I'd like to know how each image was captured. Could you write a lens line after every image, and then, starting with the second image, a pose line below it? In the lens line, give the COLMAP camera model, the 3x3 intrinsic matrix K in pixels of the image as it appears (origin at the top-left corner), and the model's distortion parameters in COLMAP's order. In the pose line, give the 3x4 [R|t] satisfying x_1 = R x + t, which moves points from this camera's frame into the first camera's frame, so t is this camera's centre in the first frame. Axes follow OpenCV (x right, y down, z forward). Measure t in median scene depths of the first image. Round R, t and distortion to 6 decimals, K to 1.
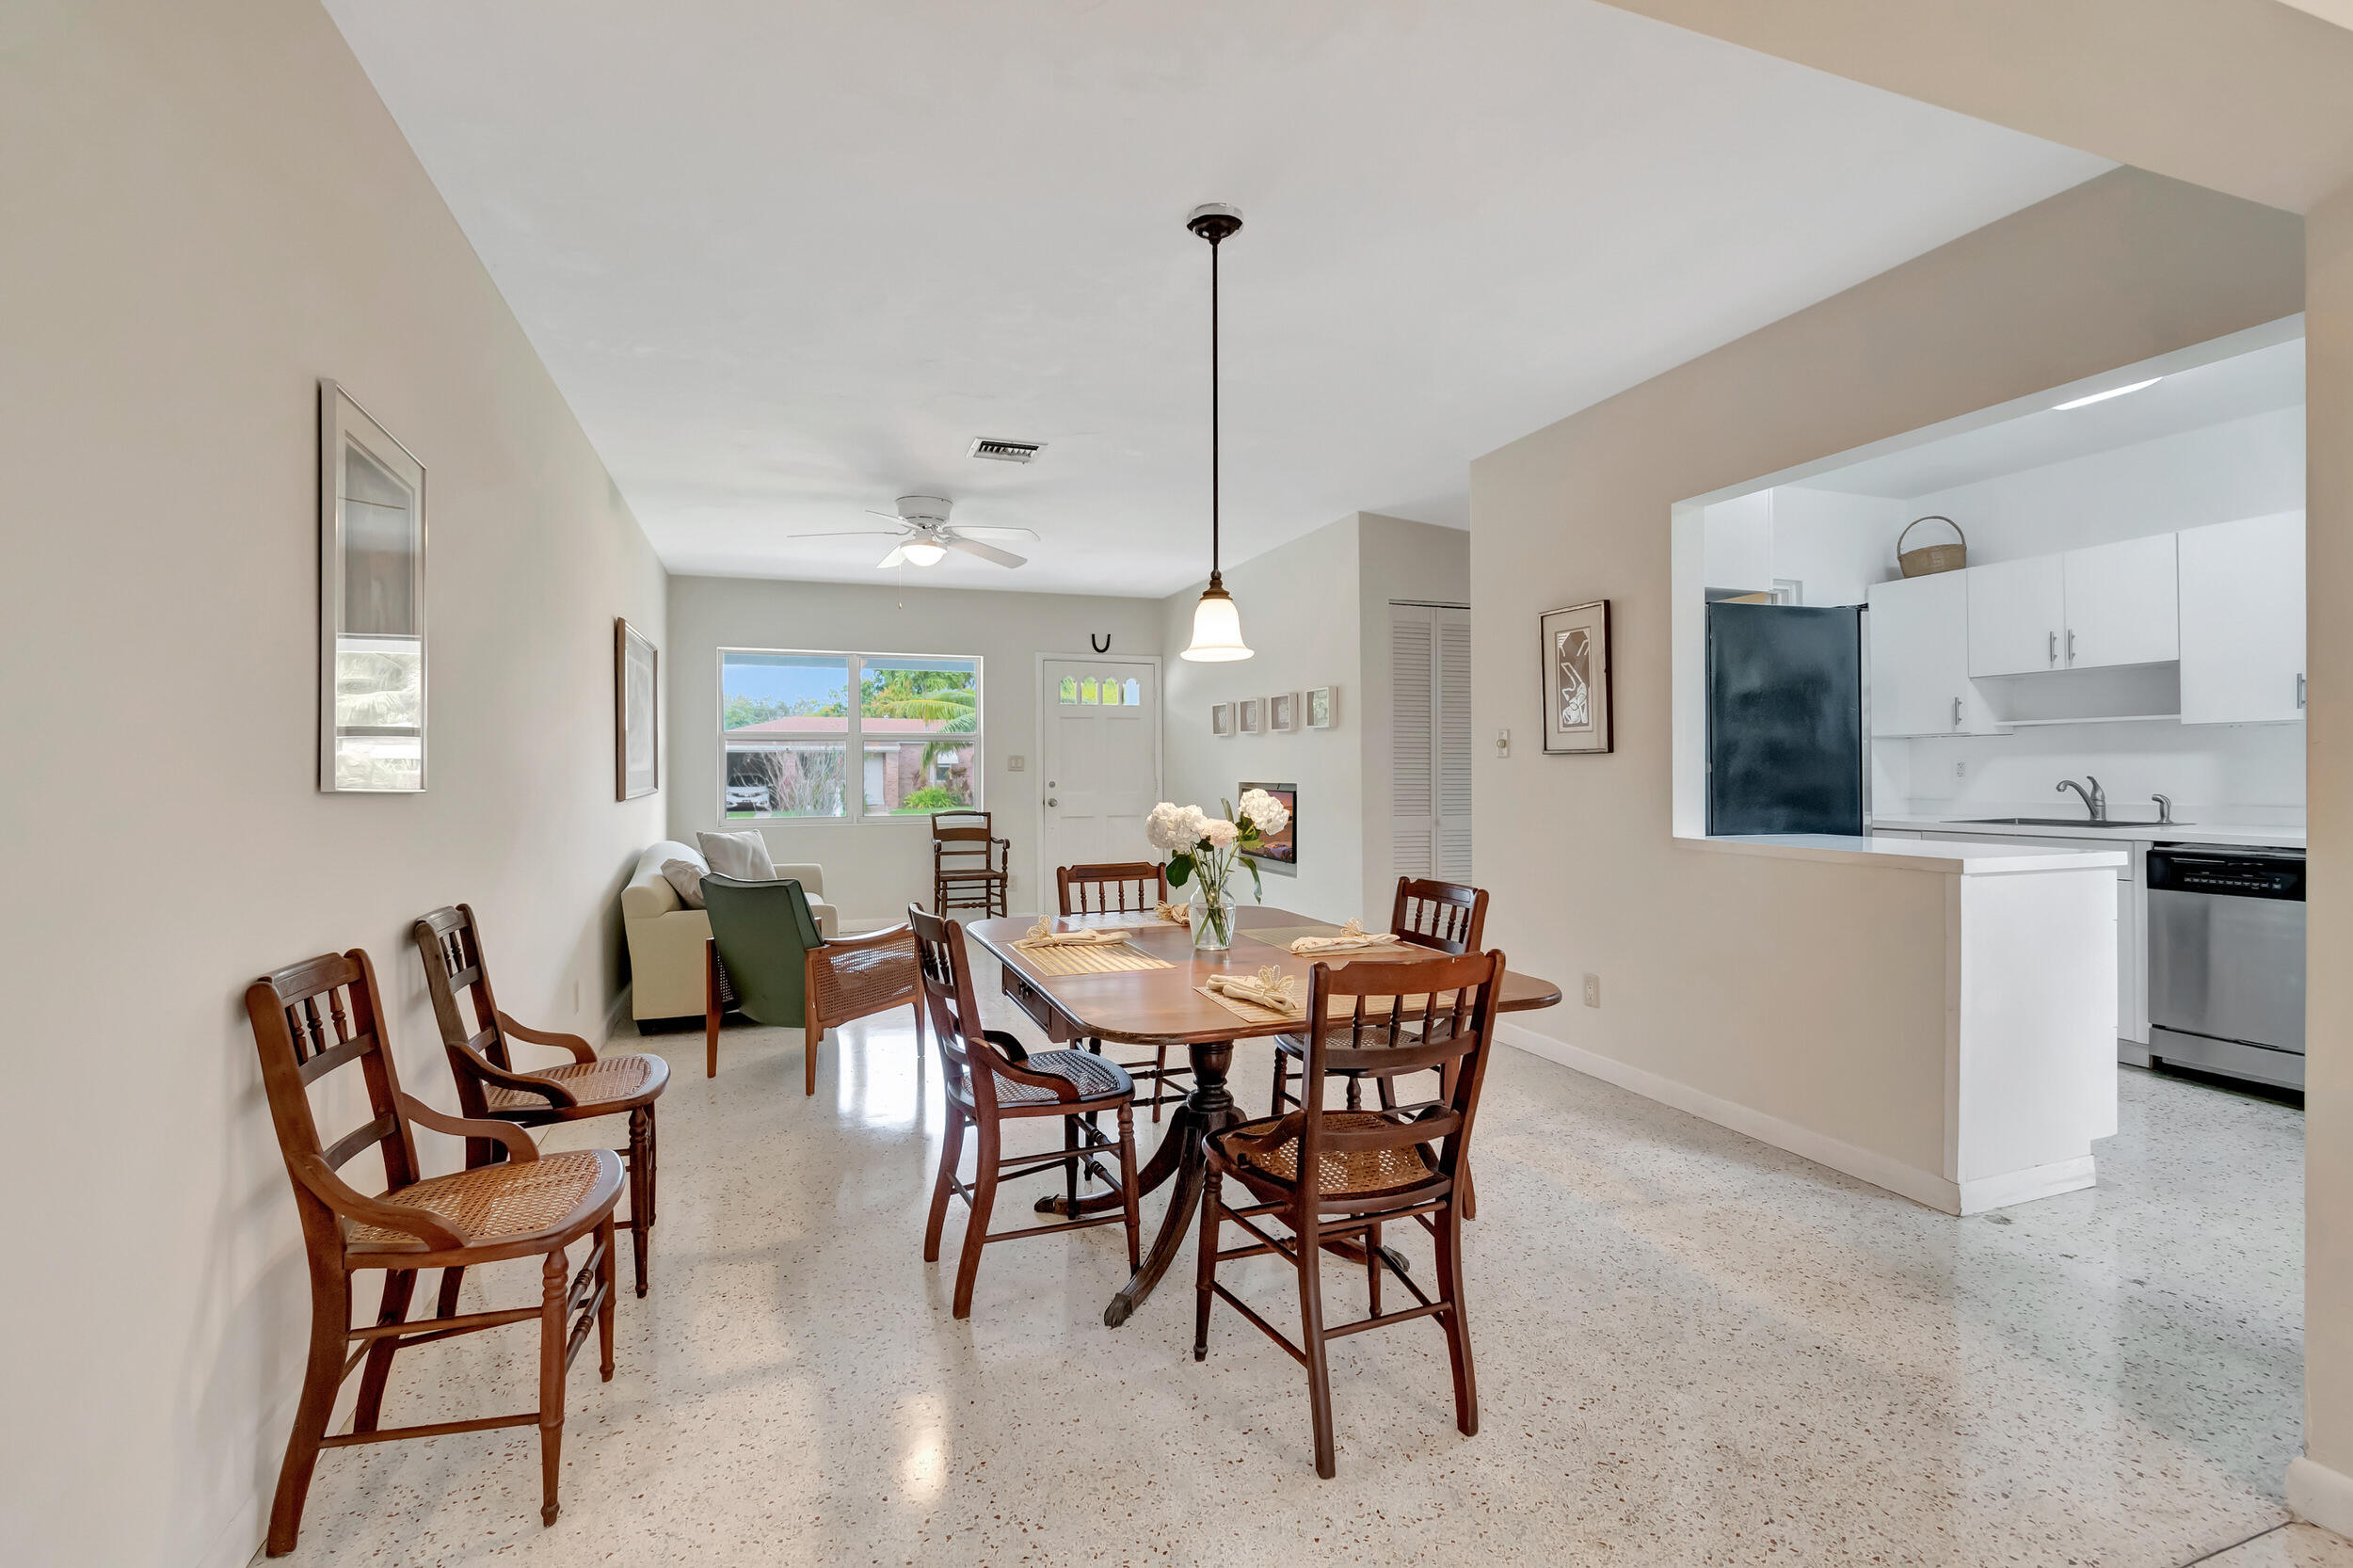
lens RADIAL K [[1024.3, 0, 1174.4], [0, 1024.3, 773.4], [0, 0, 1]] dist [0.008352, -0.000169]
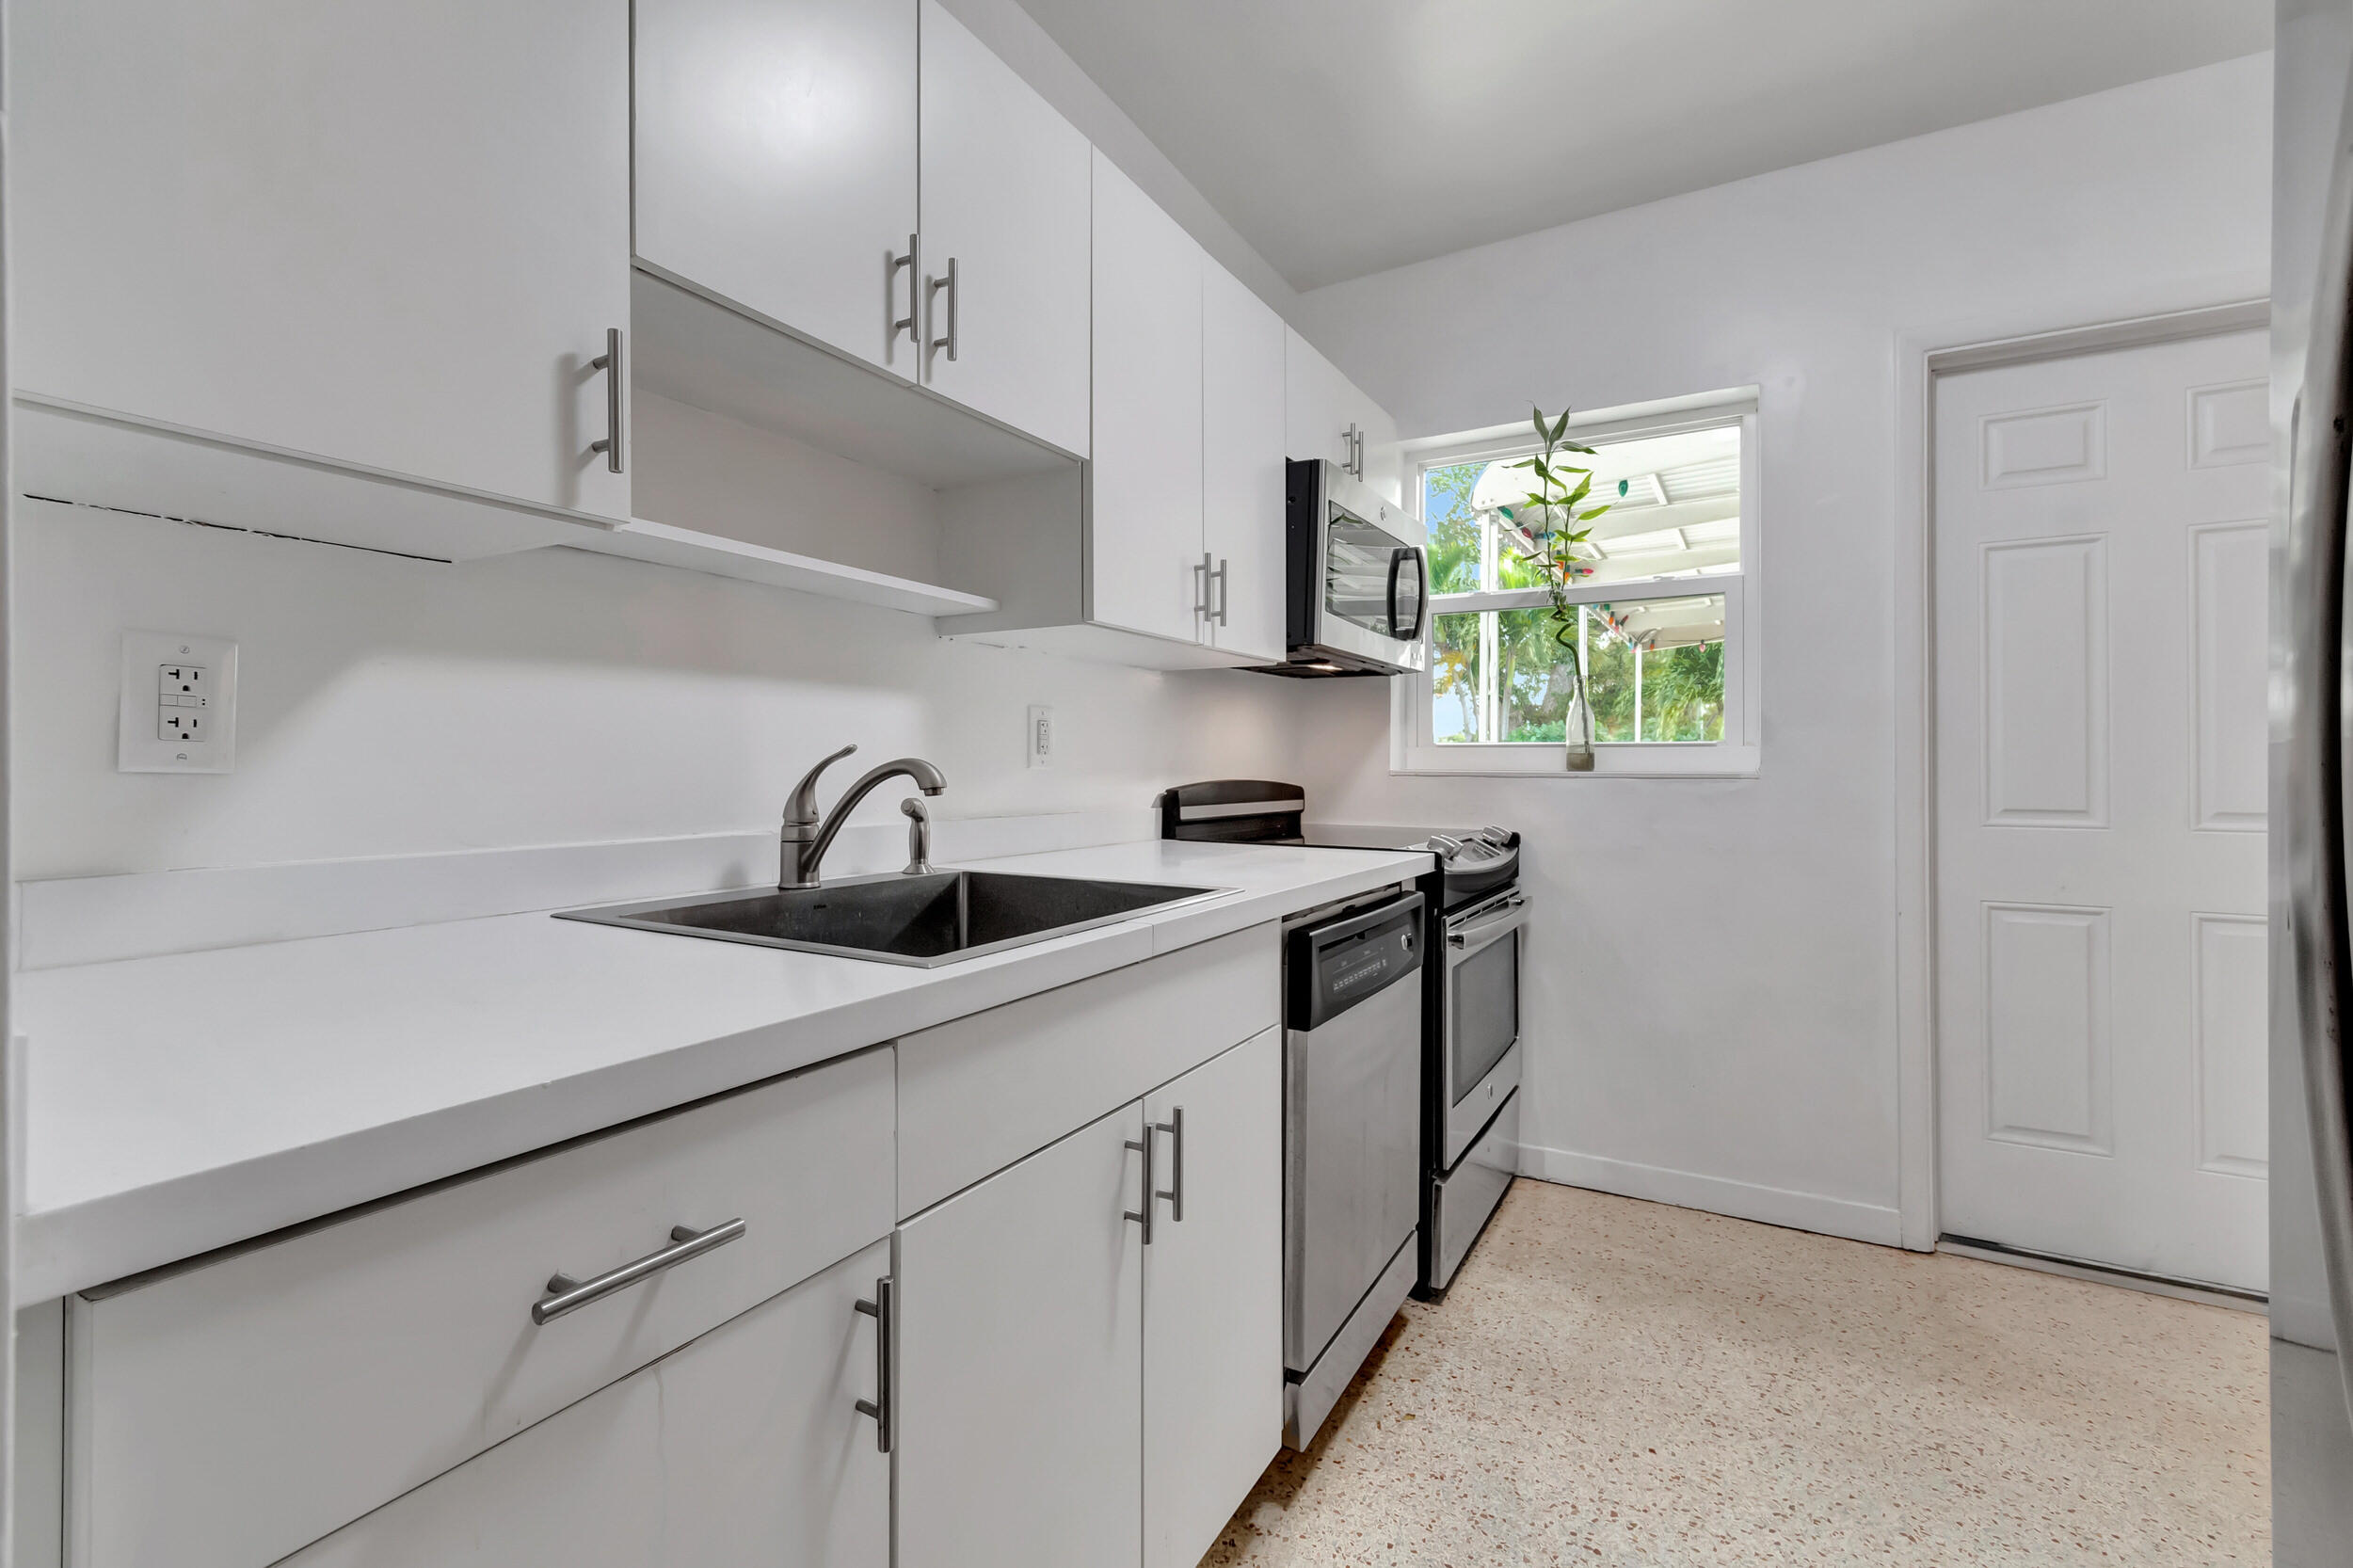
lens RADIAL K [[1051.1, 0, 1144.9], [0, 1051.1, 771.6], [0, 0, 1]] dist [-0.000626, -0.000160]
pose [[-0.632141, 0.005560, 0.774833, 0.591119], [0.006261, 0.999978, -0.002068, 0.011797], [-0.774828, 0.003544, -0.632162, 1.144350]]
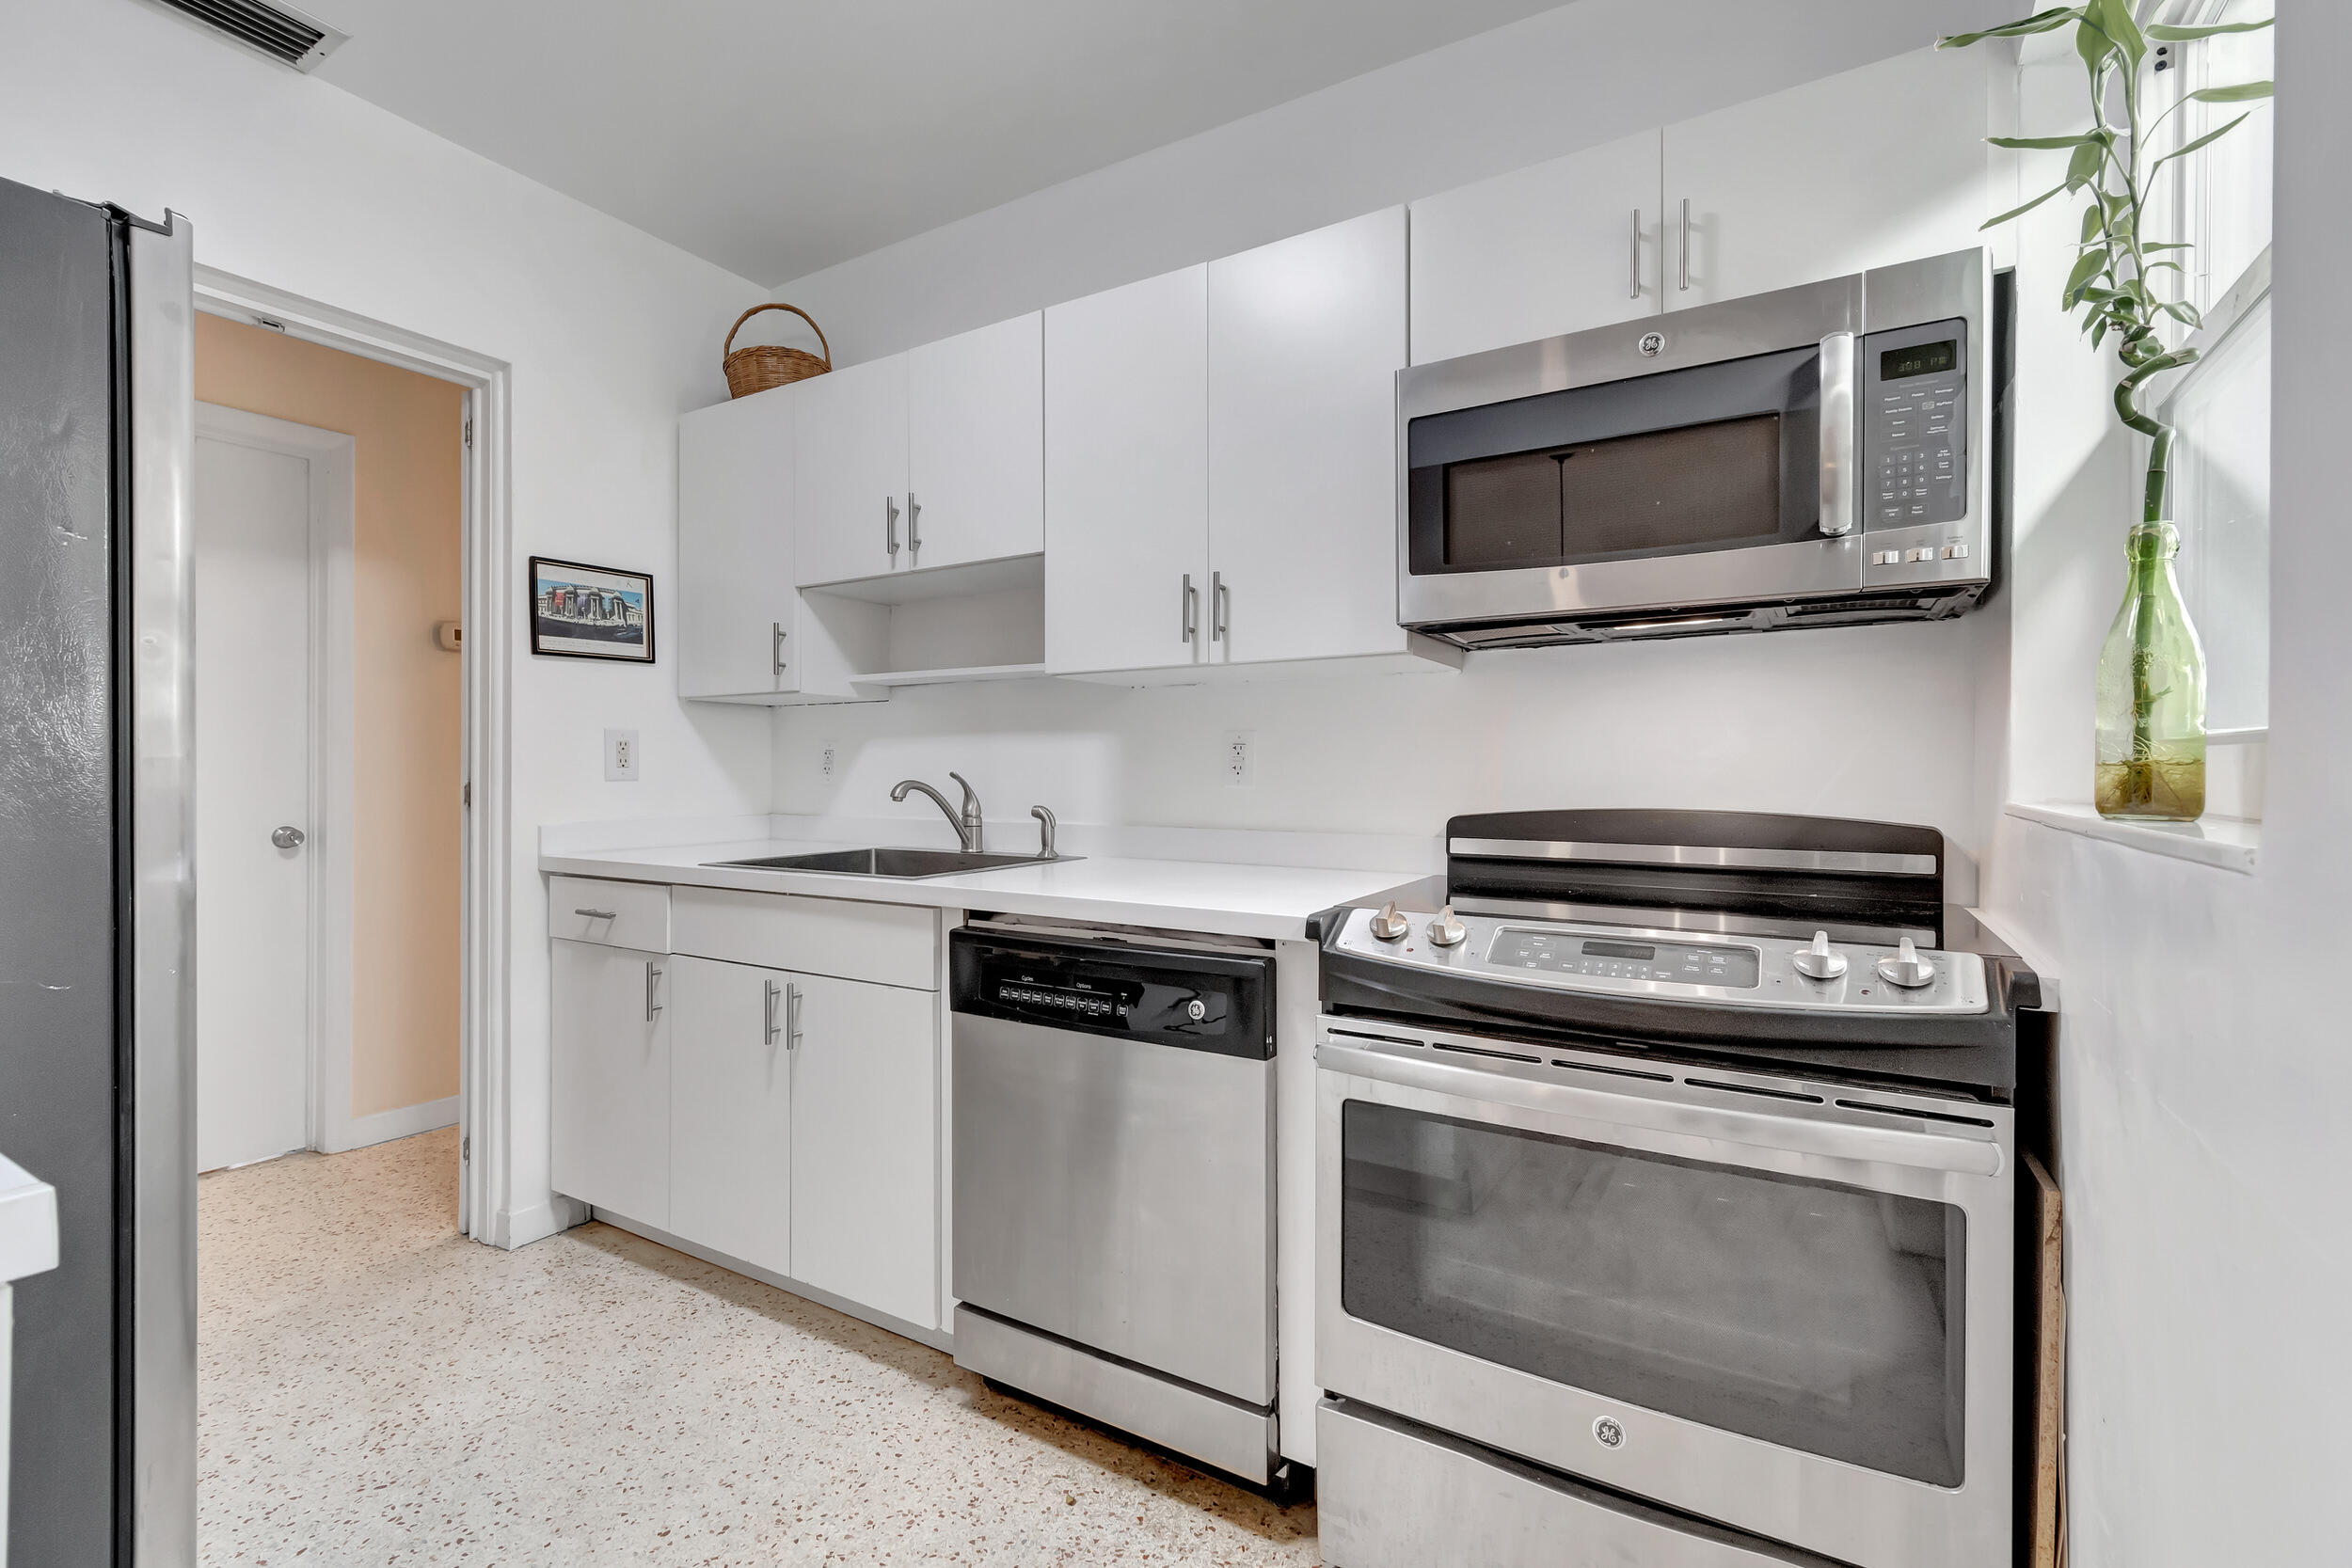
lens RADIAL K [[1050.5, 0, 1144.4], [0, 1050.5, 771.6], [0, 0, 1]] dist [-0.000626, -0.000160]
pose [[0.789817, 0.008071, 0.613290, 0.632684], [-0.004861, 0.999964, -0.006899, 0.005152], [-0.613324, 0.002468, 0.789828, 0.502405]]
